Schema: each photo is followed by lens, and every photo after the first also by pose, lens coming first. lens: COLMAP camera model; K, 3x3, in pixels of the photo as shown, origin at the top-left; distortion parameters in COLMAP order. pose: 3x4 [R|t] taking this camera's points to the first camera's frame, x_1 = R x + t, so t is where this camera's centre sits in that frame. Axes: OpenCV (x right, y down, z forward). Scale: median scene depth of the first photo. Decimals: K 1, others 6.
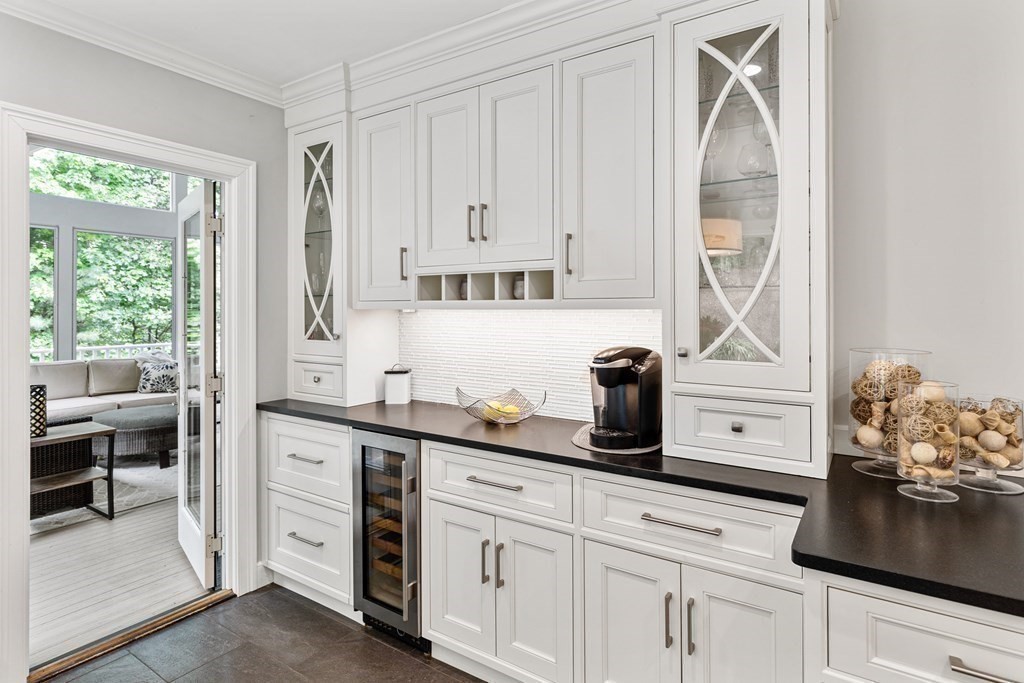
lens RADIAL K [[521.6, 0, 537.6], [0, 521.6, 312.3], [0, 0, 1]] dist [-0.023582, -0.000726]
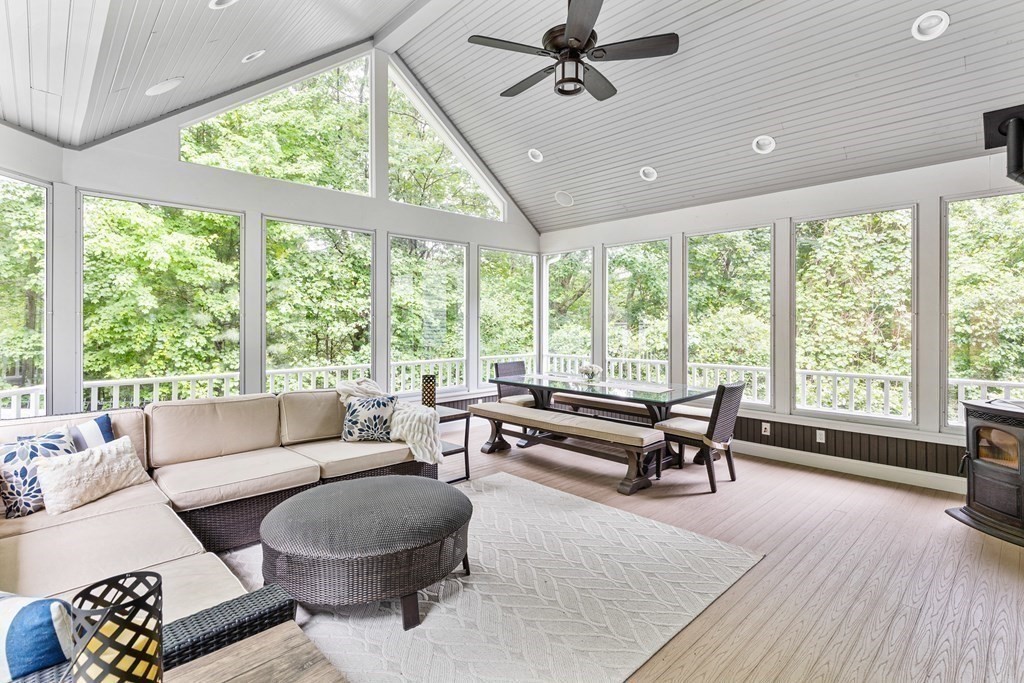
lens RADIAL K [[491.1, 0, 516.8], [0, 491.1, 325.6], [0, 0, 1]] dist [-0.002281, -0.000542]
pose [[0.964834, -0.000207, -0.262859, -0.180725], [0.000902, 0.999996, 0.002522, -0.000516], [0.262857, -0.002671, 0.964831, 0.202759]]
